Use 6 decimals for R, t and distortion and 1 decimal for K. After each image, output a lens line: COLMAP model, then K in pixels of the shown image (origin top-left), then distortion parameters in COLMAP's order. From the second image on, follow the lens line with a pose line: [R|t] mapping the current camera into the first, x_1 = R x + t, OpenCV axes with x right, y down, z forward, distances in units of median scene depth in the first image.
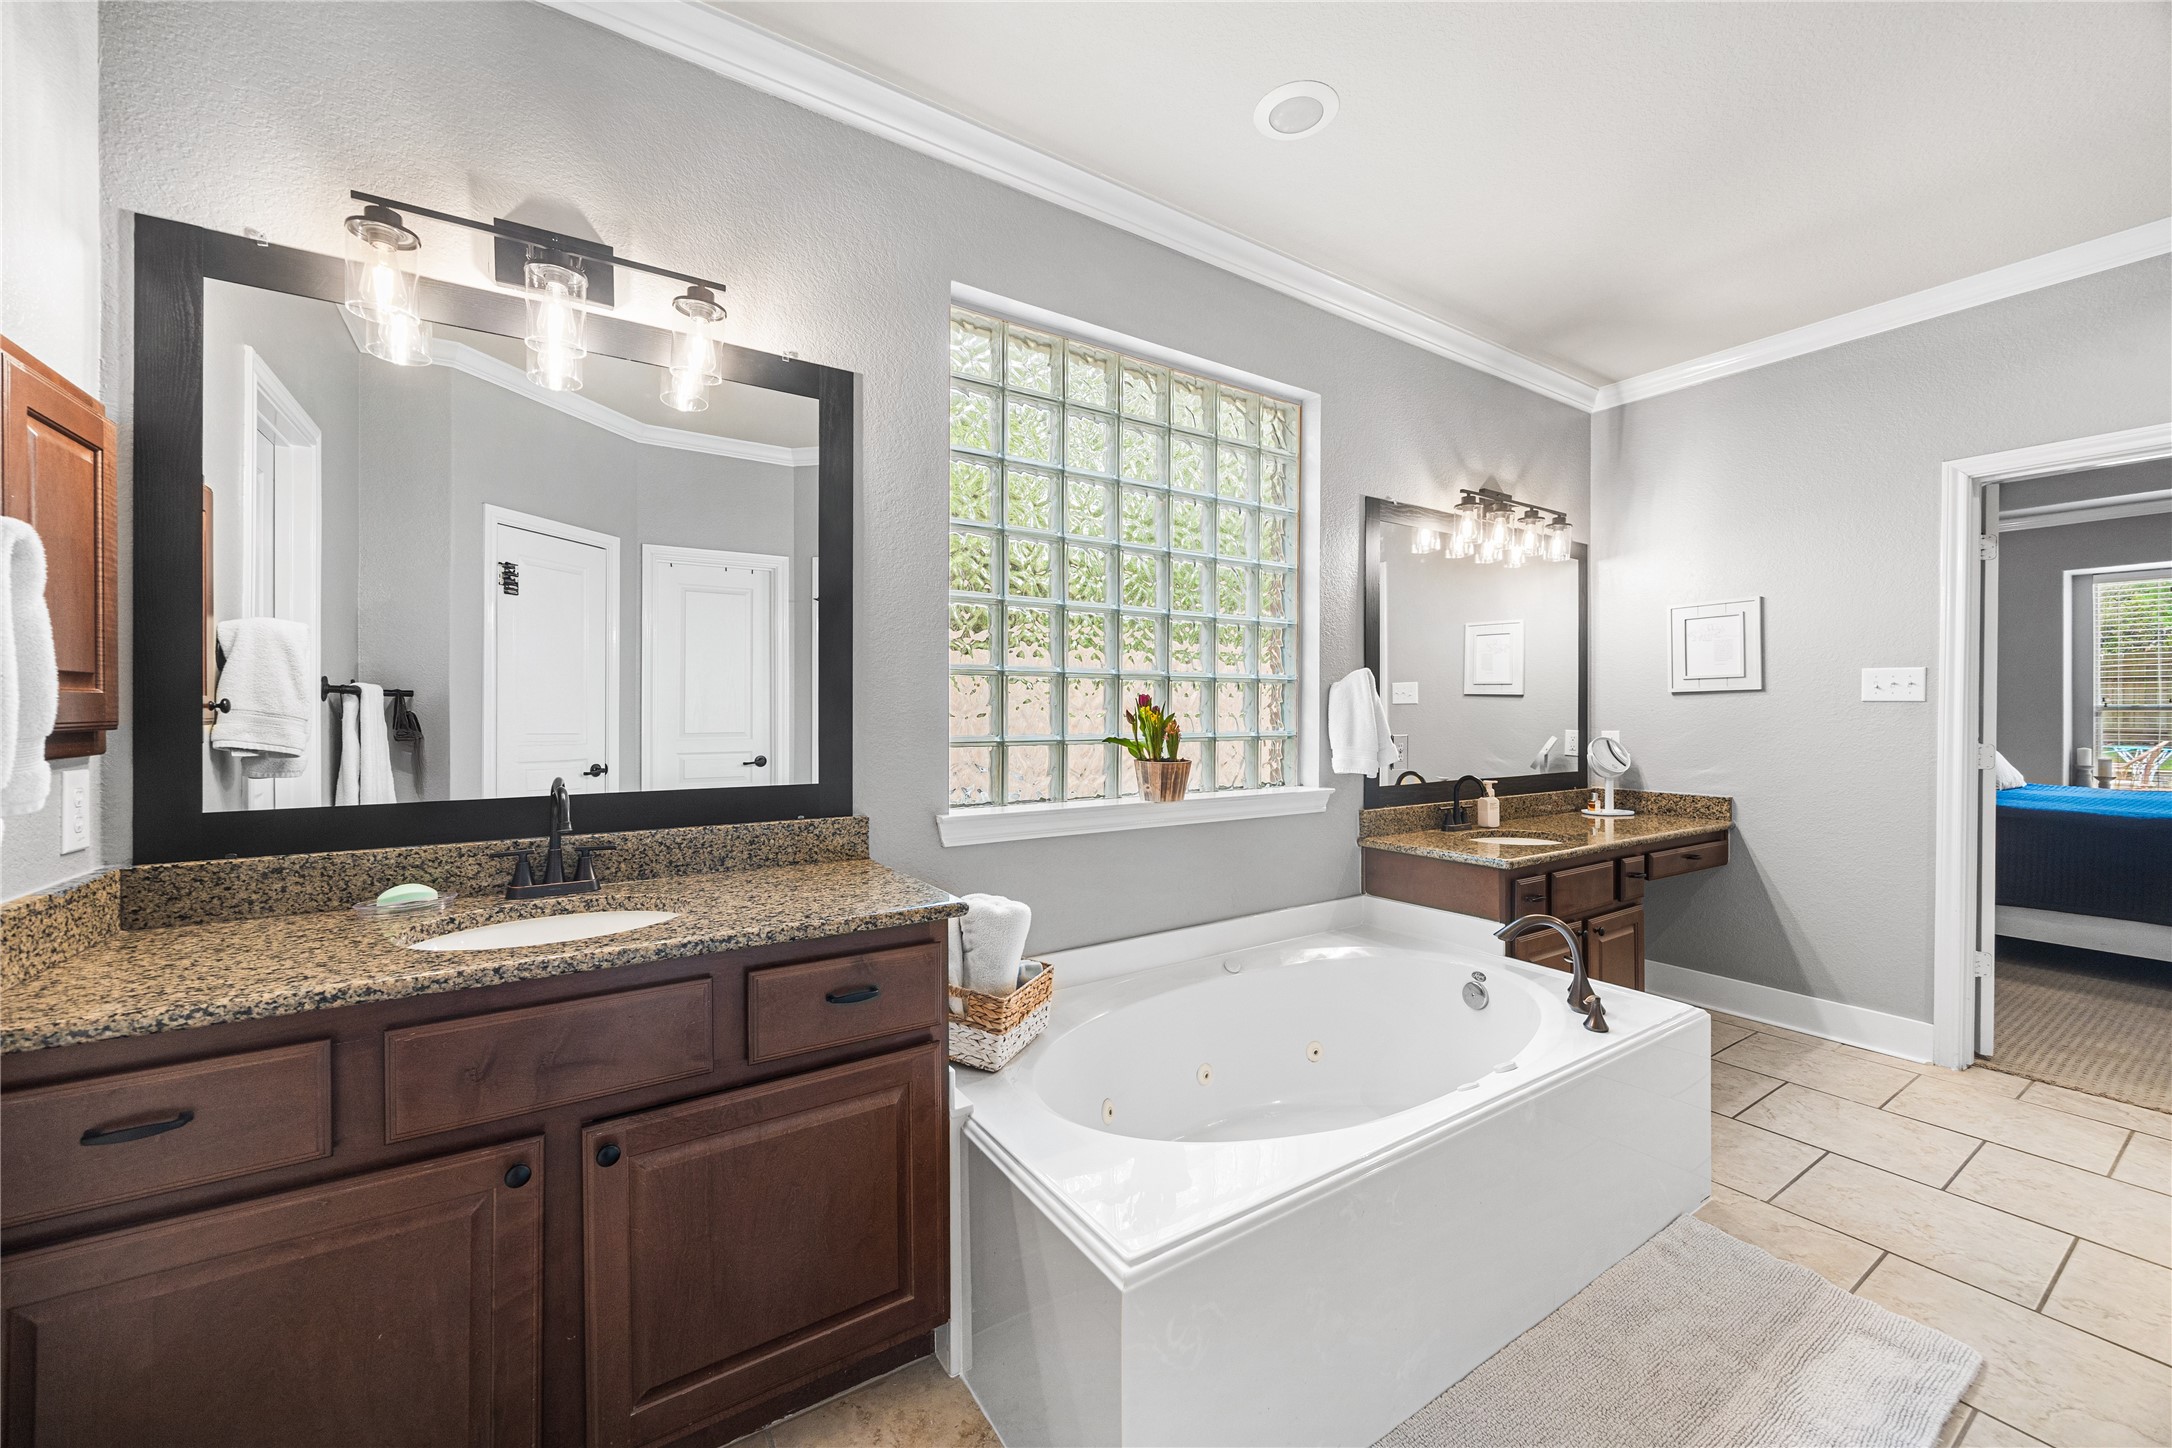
lens RADIAL K [[841.4, 0, 1074.7], [0, 841.4, 714.0], [0, 0, 1]] dist [0.001677, -0.000521]
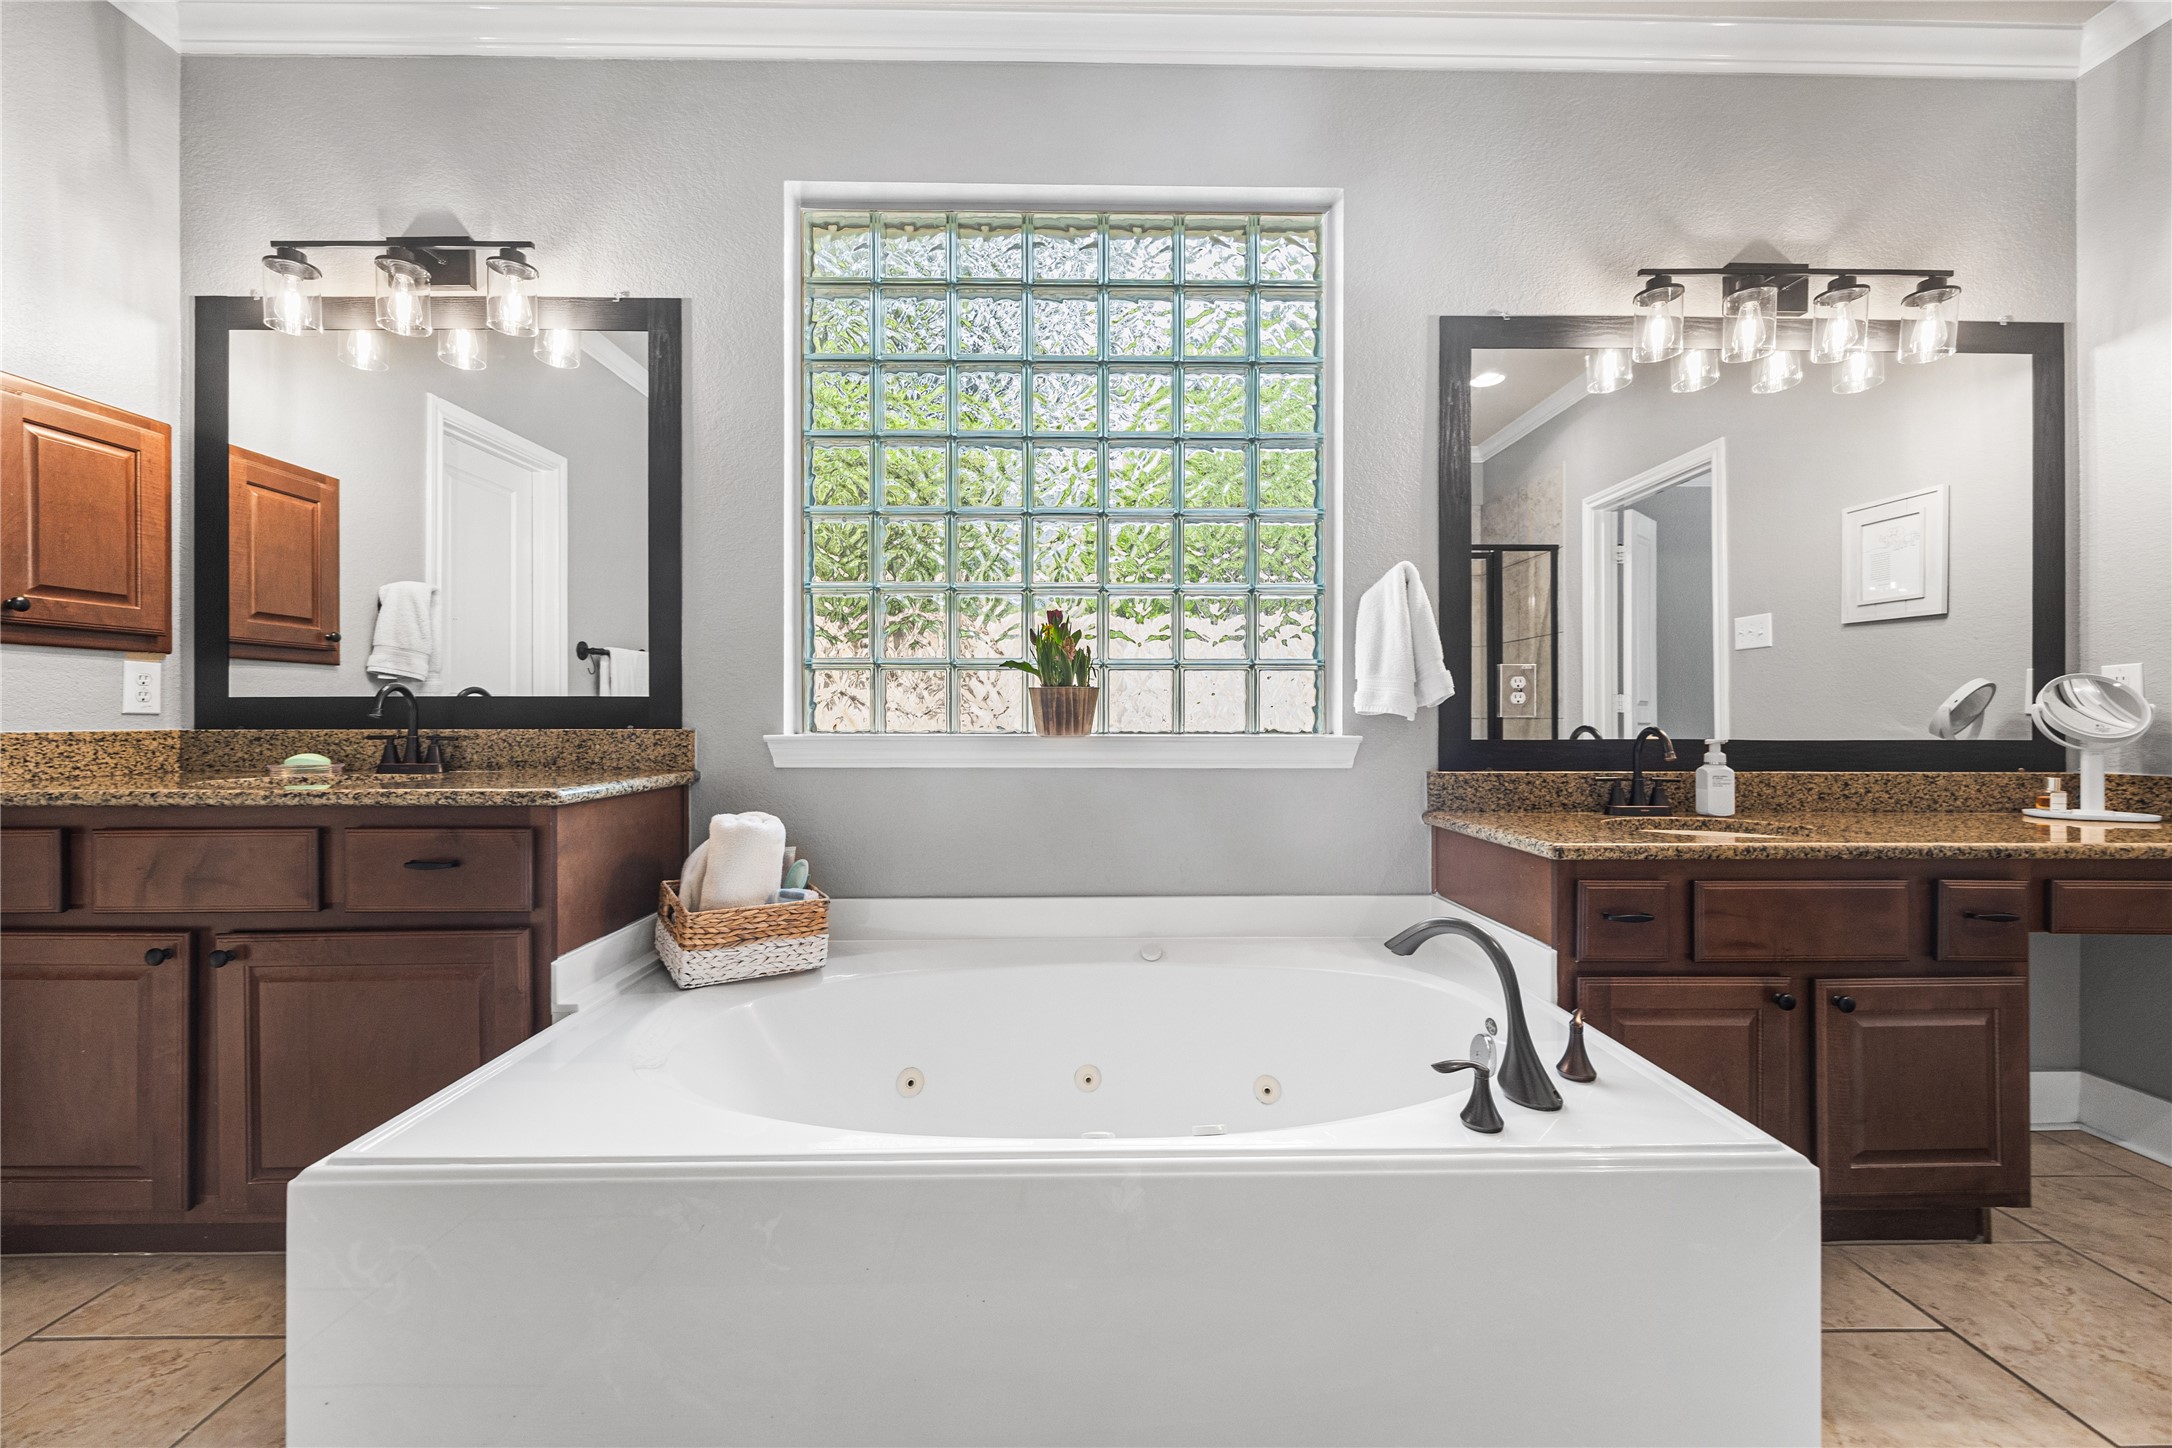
lens RADIAL K [[841.4, 0, 1084.3], [0, 841.4, 721.0], [0, 0, 1]] dist [0.001677, -0.000521]
pose [[0.844384, 0.002262, -0.535734, 0.715333], [-0.003150, 0.999995, -0.000743, 0.111619], [0.535730, 0.002315, 0.844386, 0.400809]]
